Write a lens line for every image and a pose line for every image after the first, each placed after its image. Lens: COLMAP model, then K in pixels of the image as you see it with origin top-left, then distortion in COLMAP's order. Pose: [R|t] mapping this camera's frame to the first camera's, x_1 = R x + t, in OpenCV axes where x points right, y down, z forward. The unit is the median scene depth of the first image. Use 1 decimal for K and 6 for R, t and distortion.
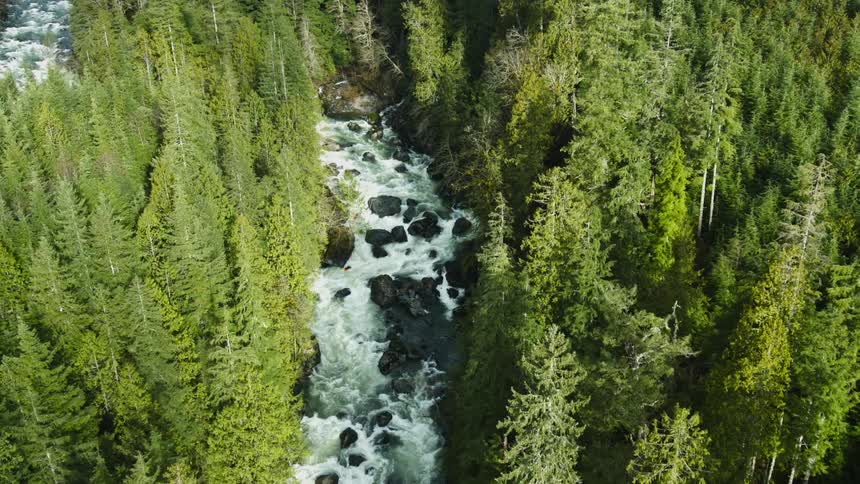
lens RADIAL K [[932.1, 0, 430.0], [0, 932.1, 242.0], [0, 0, 1]] dist [-0.018735, 0.019189]
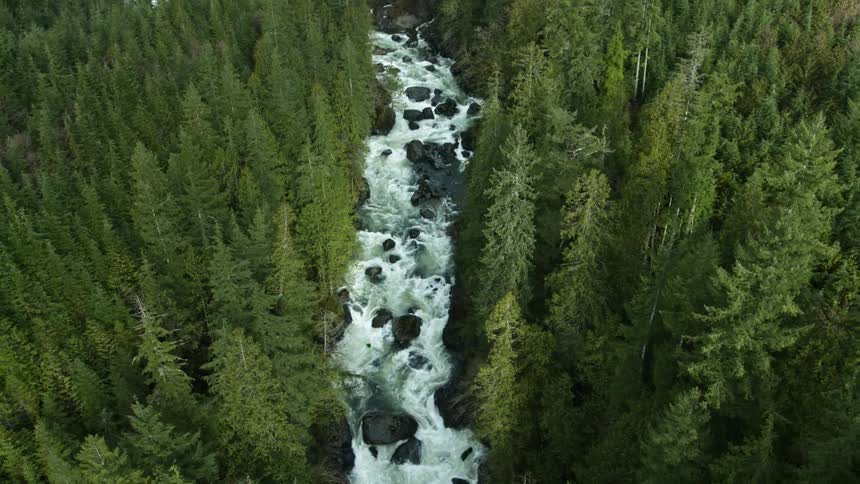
lens RADIAL K [[760.8, 0, 430.0], [0, 760.8, 242.0], [0, 0, 1]] dist [-0.089812, 0.066570]
pose [[0.999174, 0.023225, -0.033334, 0.013329], [-0.019586, 0.994214, 0.105618, 0.073580], [0.035594, -0.104878, 0.993848, -0.147817]]
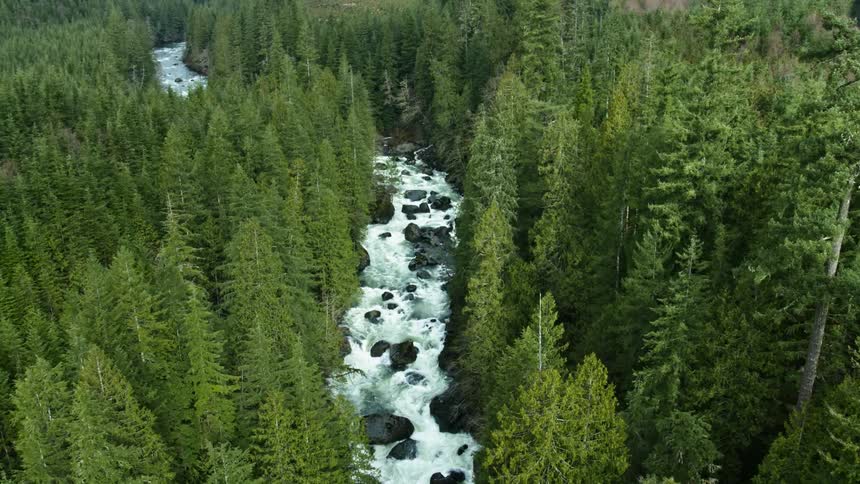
lens RADIAL K [[760.8, 0, 430.0], [0, 760.8, 242.0], [0, 0, 1]] dist [-0.089812, 0.066570]
pose [[0.999317, 0.009775, -0.035645, 0.023099], [-0.016021, 0.983645, -0.179403, 0.313985], [0.033309, 0.179852, 0.983130, -0.214348]]
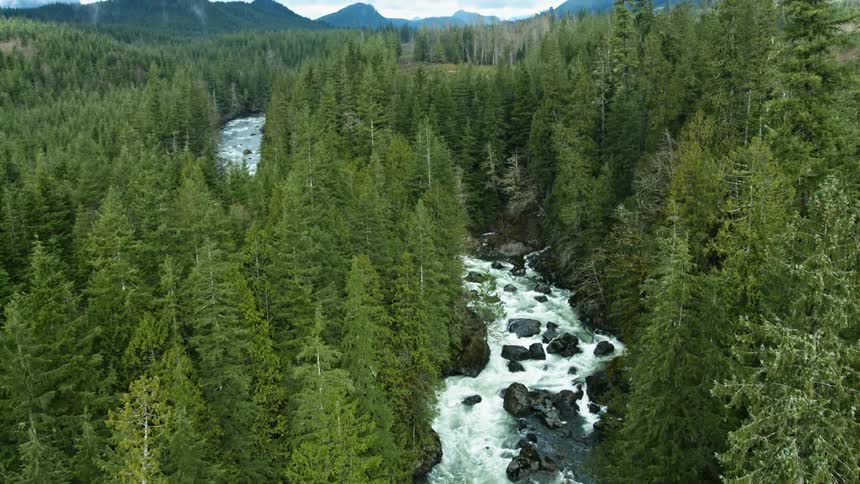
lens RADIAL K [[760.8, 0, 430.0], [0, 760.8, 242.0], [0, 0, 1]] dist [-0.089812, 0.066570]
pose [[0.983132, 0.039830, -0.178508, -0.008364], [-0.088269, 0.958139, -0.272358, 0.125753], [0.160188, 0.283521, 0.945492, 0.263733]]
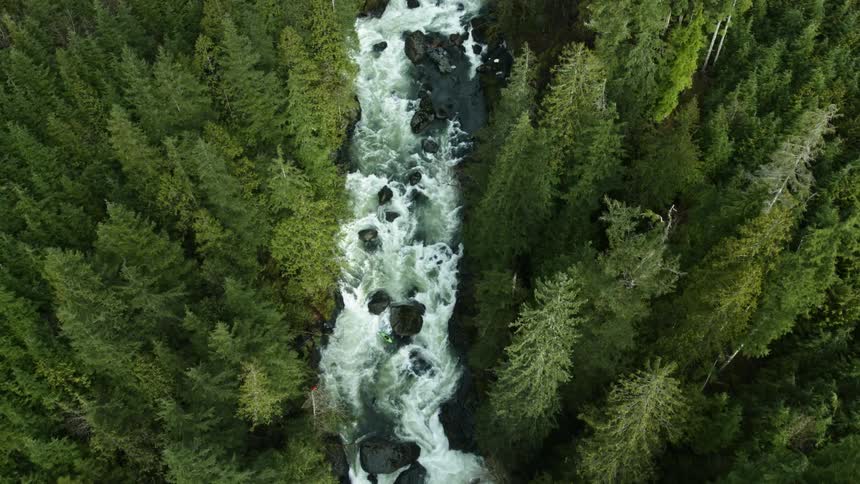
lens RADIAL K [[760.8, 0, 430.0], [0, 760.8, 242.0], [0, 0, 1]] dist [-0.089812, 0.066570]
pose [[0.999170, 0.036585, -0.017902, -0.008437], [-0.024195, 0.886711, 0.461690, -0.177865], [0.032765, -0.460874, 0.886861, 0.085582]]
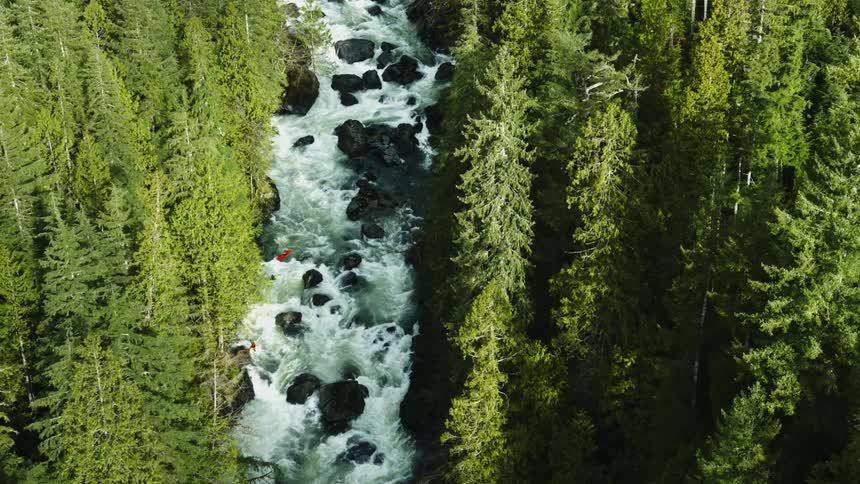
lens RADIAL K [[1357.4, 0, 430.0], [0, 1357.4, 242.0], [0, 0, 1]] dist [0.068058, 0.118078]
pose [[0.999998, 0.001574, 0.001572, 0.021317], [-0.001608, 0.999765, 0.021631, 0.133428], [-0.001537, -0.021633, 0.999765, -0.276134]]
